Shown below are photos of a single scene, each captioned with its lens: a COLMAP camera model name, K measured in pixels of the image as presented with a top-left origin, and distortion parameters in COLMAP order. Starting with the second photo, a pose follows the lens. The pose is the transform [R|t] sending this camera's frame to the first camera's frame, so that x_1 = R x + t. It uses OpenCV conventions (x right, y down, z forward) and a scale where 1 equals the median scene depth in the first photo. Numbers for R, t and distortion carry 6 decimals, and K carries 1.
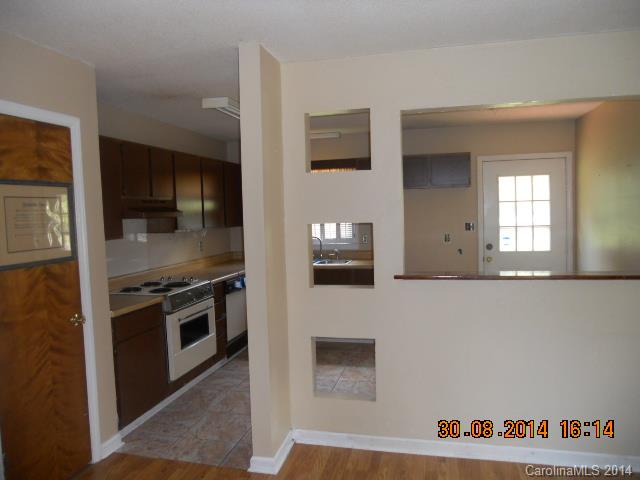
lens RADIAL K [[473.4, 0, 320.0], [0, 473.4, 240.0], [0, 0, 1]] dist [-0.089906, -0.002231]
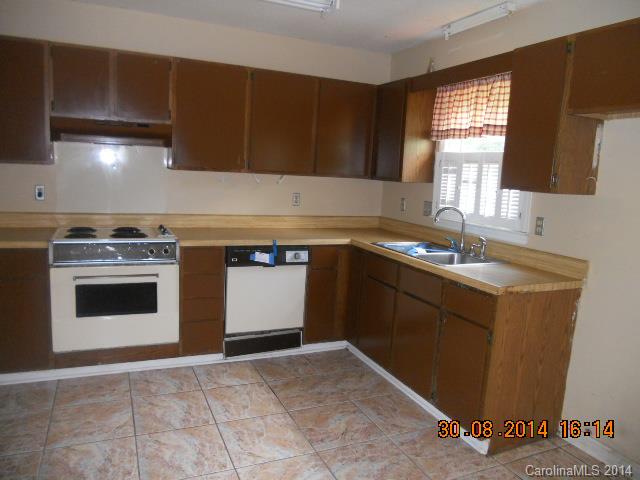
lens RADIAL K [[473.4, 0, 320.0], [0, 473.4, 240.0], [0, 0, 1]] dist [-0.089906, -0.002231]
pose [[0.620818, 0.180258, -0.762950, 0.443436], [-0.121007, 0.983577, 0.133920, -0.033262], [0.774559, 0.009183, 0.632434, 0.743235]]
